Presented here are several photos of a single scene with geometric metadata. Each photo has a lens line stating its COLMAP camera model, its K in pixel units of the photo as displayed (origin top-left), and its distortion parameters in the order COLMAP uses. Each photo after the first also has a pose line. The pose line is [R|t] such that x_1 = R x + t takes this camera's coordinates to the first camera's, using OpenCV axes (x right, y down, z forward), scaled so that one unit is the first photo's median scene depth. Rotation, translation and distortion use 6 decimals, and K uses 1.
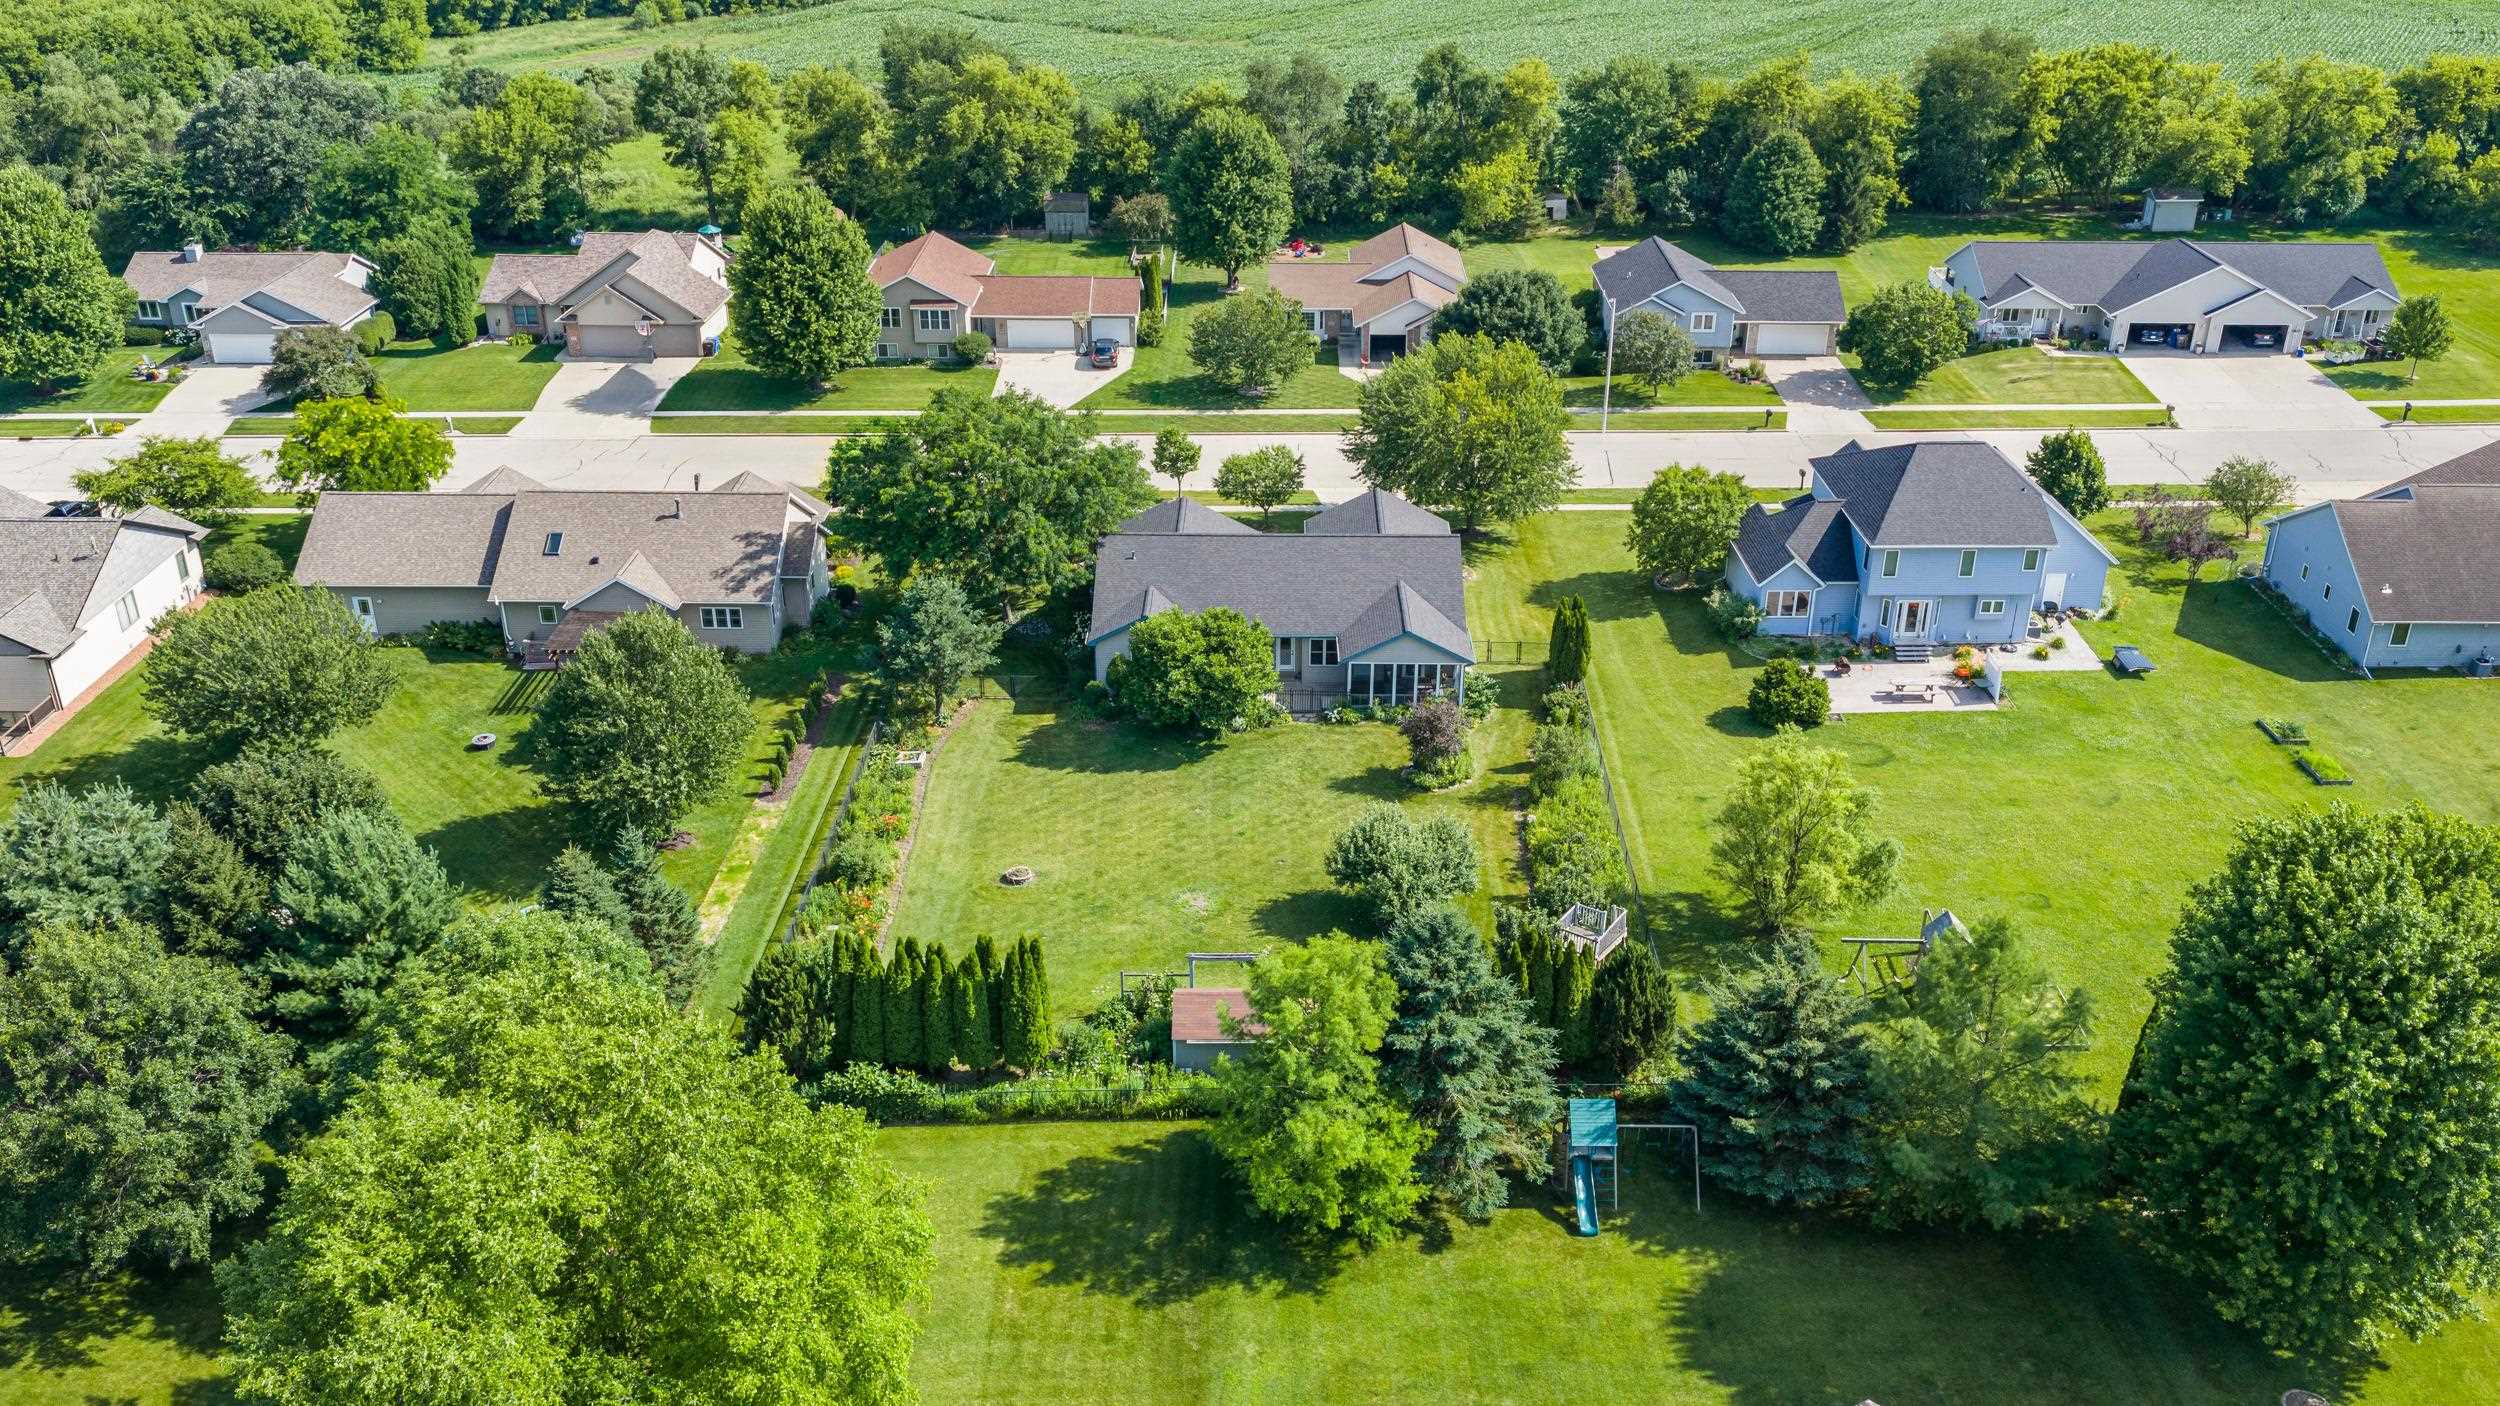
lens RADIAL K [[2068.5, 0, 1250.0], [0, 2068.5, 703.0], [0, 0, 1]] dist [0.026471, -0.057201]
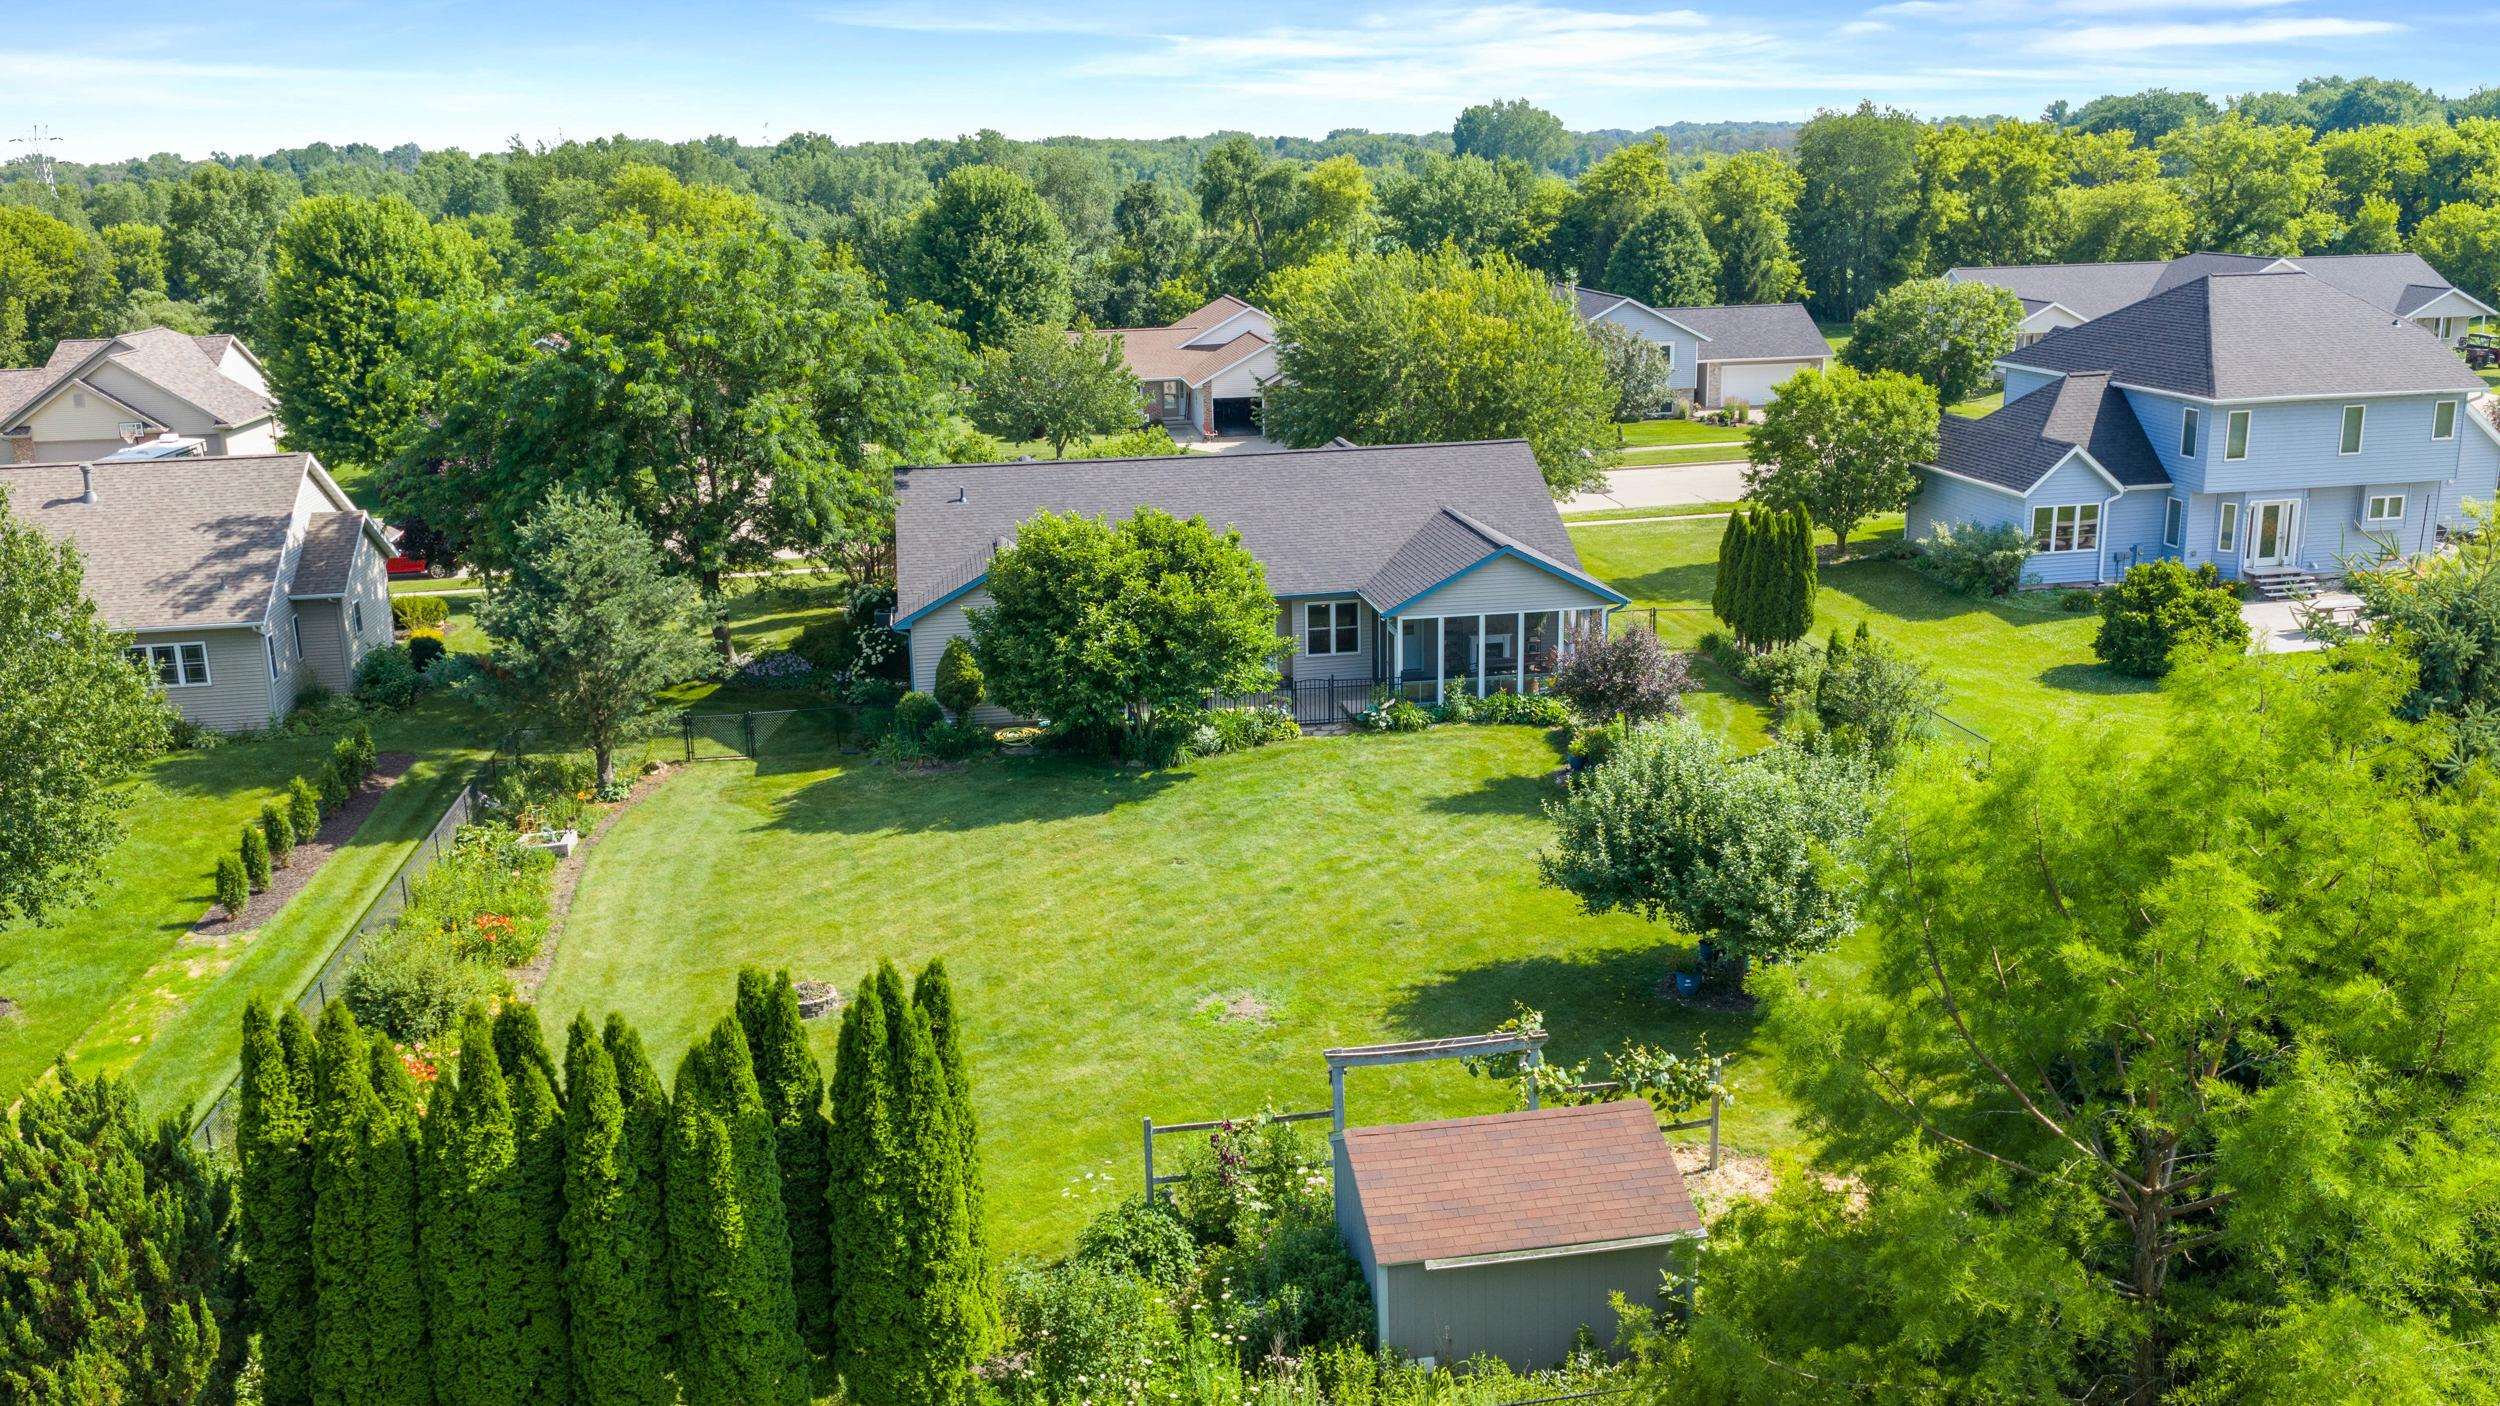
lens RADIAL K [[2068.5, 0, 1250.0], [0, 2068.5, 703.0], [0, 0, 1]] dist [0.026471, -0.057201]
pose [[0.985720, -0.066284, 0.154799, -0.069934], [0.095916, 0.976577, -0.192606, 0.095681], [-0.138407, 0.204704, 0.968989, 0.469569]]
